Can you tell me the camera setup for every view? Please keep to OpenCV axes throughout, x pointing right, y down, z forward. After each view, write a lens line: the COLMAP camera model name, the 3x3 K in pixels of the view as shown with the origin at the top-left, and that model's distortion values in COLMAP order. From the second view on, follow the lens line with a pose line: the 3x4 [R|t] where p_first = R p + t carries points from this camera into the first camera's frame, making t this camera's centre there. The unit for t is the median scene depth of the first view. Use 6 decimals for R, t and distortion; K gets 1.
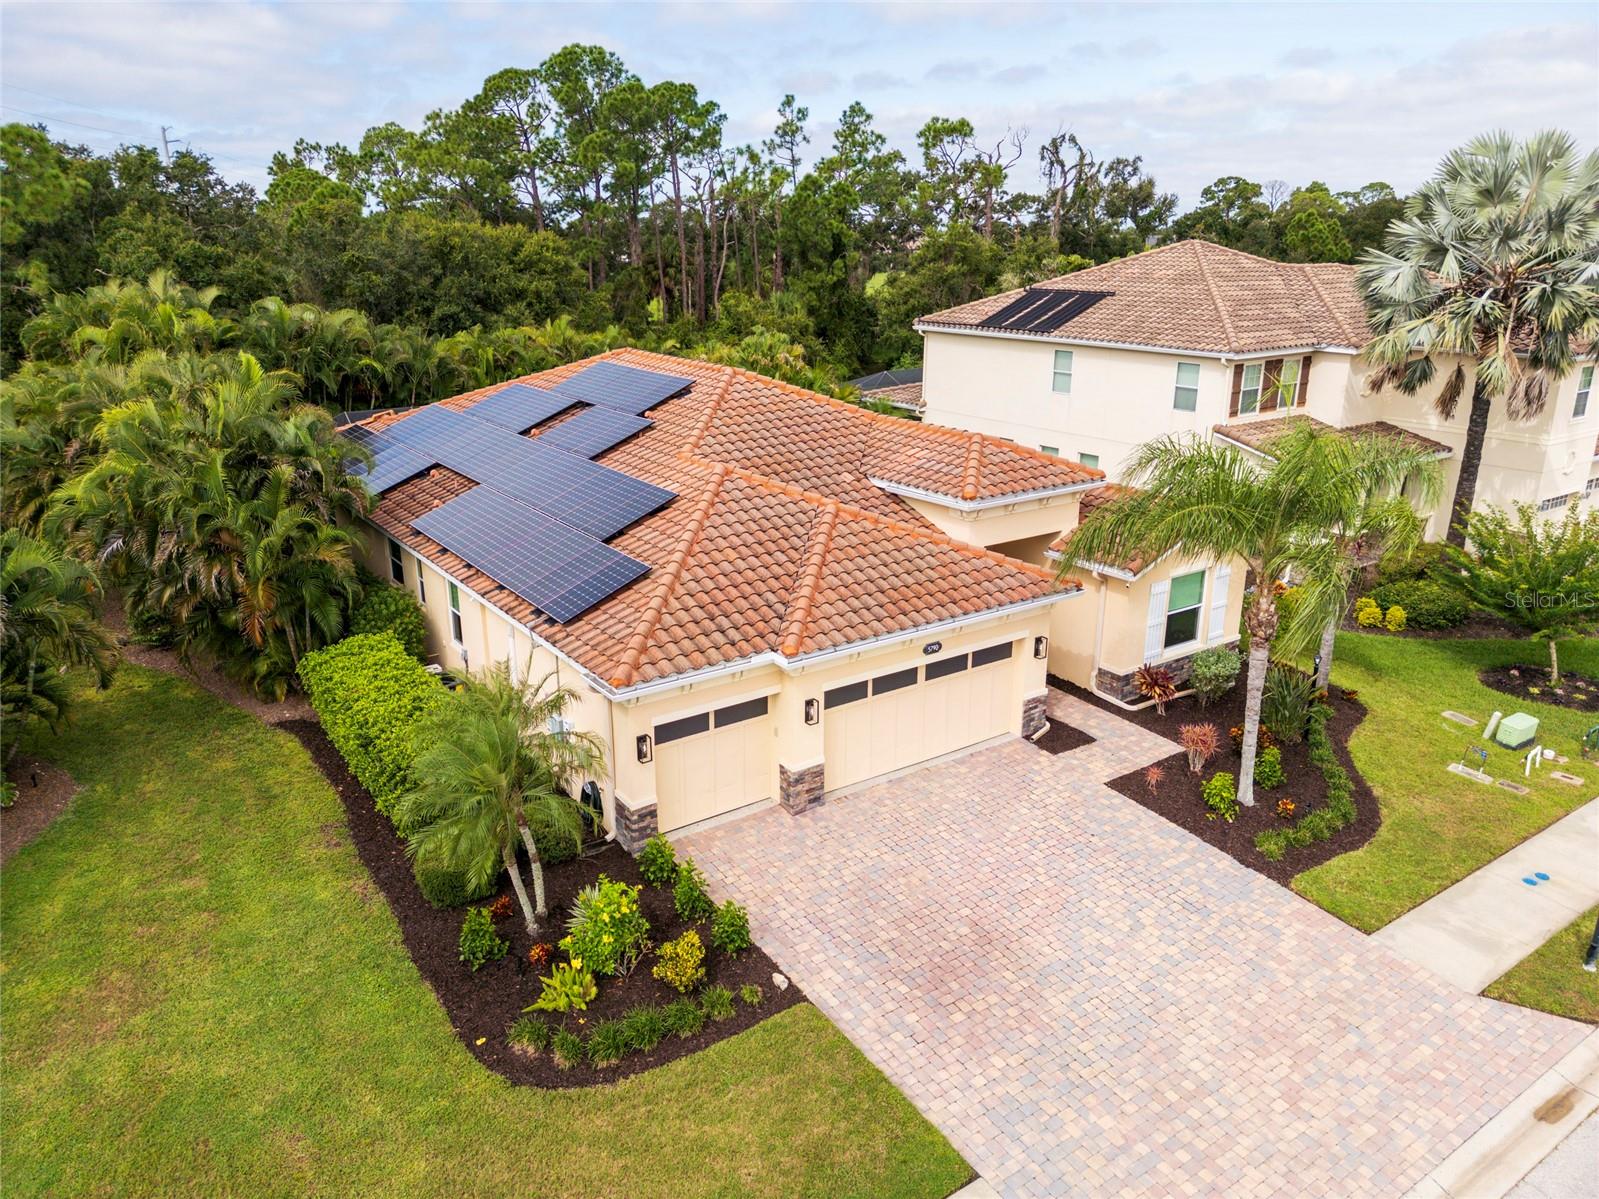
lens RADIAL K [[1115.7, 0, 799.5], [0, 1115.7, 599.5], [0, 0, 1]] dist [0.068593, -0.053699]
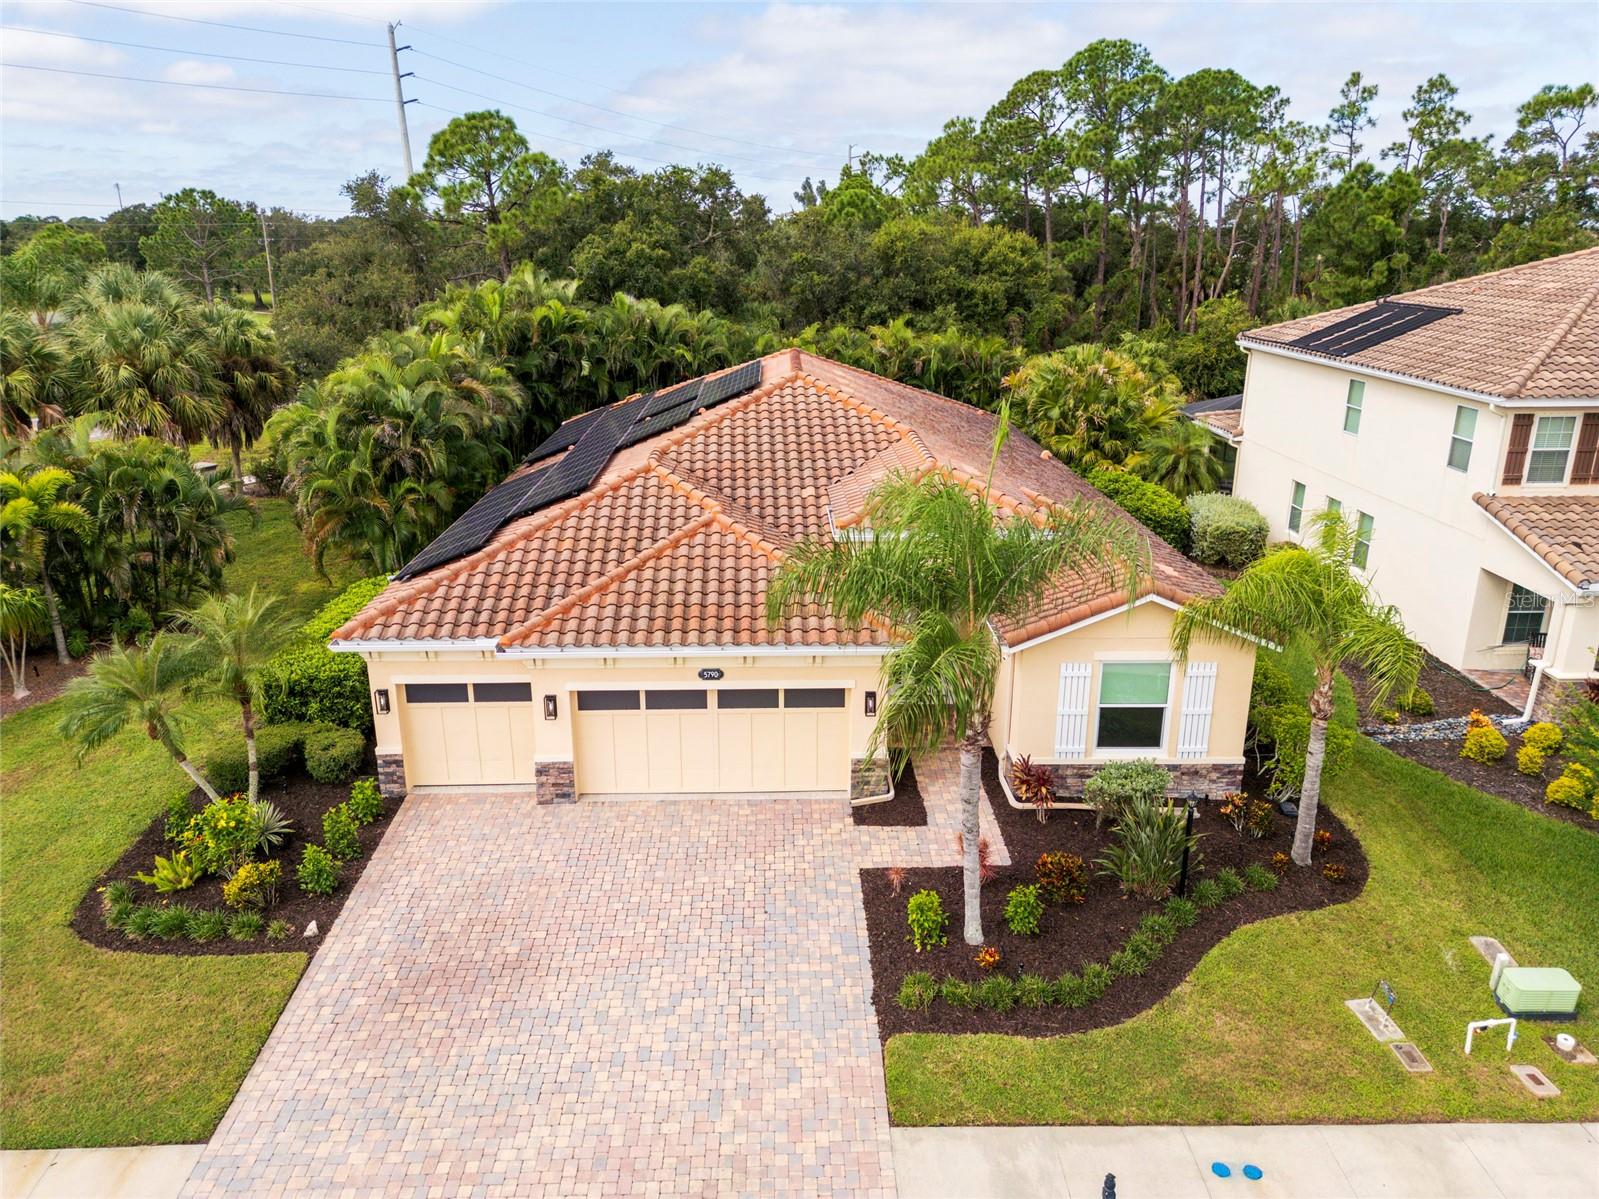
lens RADIAL K [[1115.7, 0, 799.5], [0, 1115.7, 599.5], [0, 0, 1]] dist [0.068593, -0.053699]
pose [[0.832944, 0.170508, -0.526432, 0.577395], [-0.171183, 0.984075, 0.047884, -0.066297], [0.526214, 0.050232, 0.848867, 0.202312]]
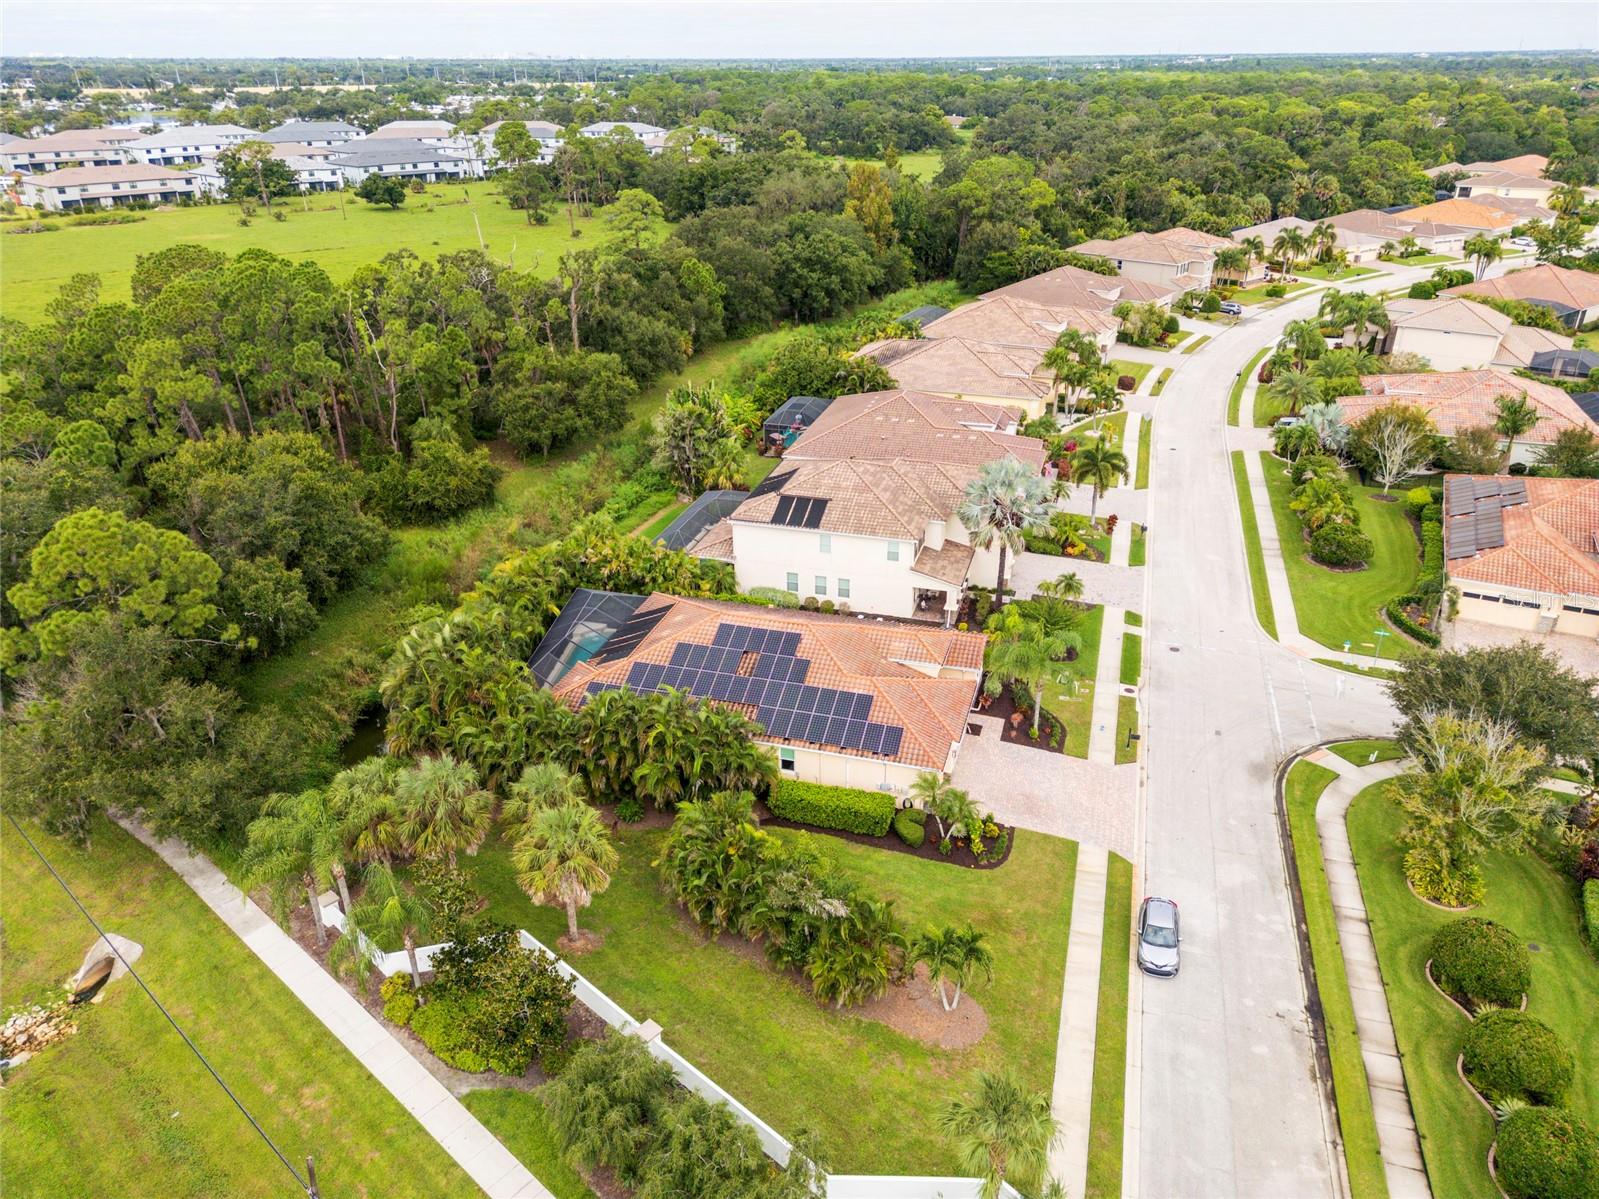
lens RADIAL K [[1115.7, 0, 799.5], [0, 1115.7, 599.5], [0, 0, 1]] dist [0.068593, -0.053699]
pose [[0.783156, -0.263845, 0.563074, -1.637098], [0.189124, 0.963687, 0.188519, -0.817424], [-0.592367, -0.041149, 0.804617, -1.057123]]
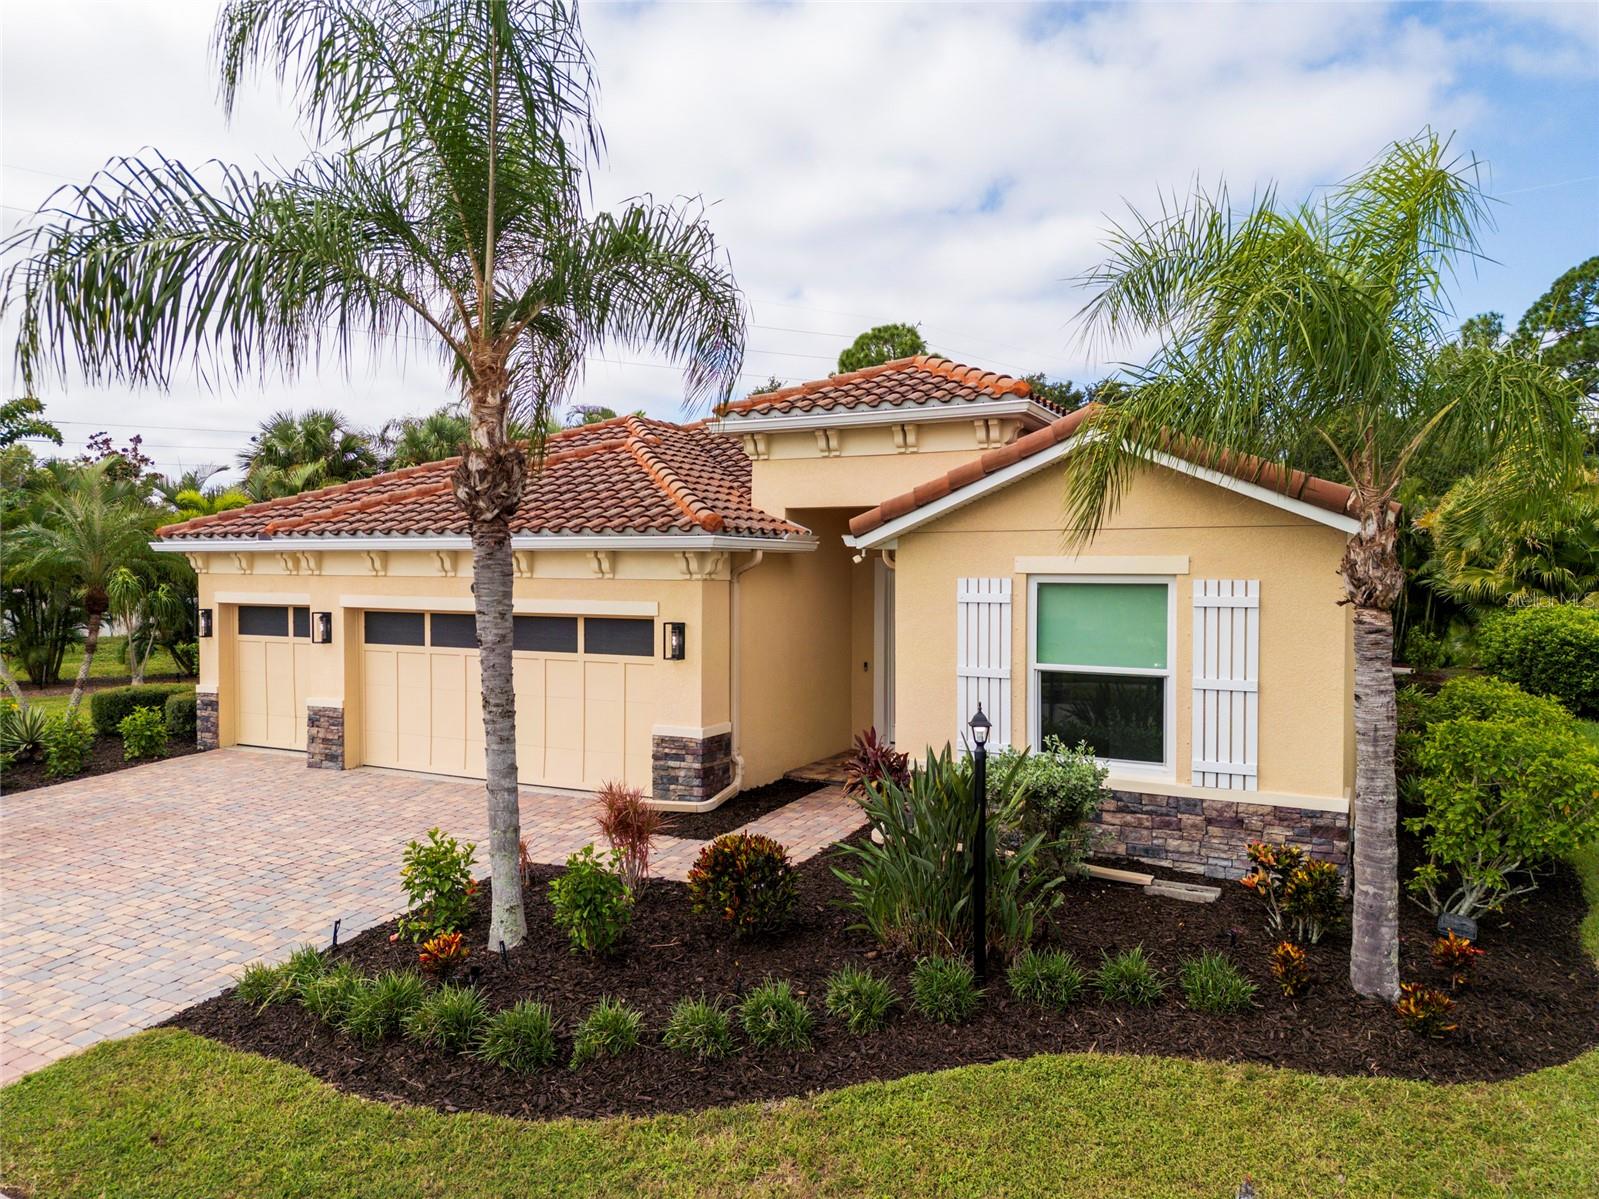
lens RADIAL K [[1115.7, 0, 799.5], [0, 1115.7, 599.5], [0, 0, 1]] dist [0.068593, -0.053699]
pose [[0.463631, 0.025548, -0.885660, 0.690468], [-0.276681, 0.953773, -0.117325, 0.066567], [0.841721, 0.299441, 0.449267, 0.741115]]
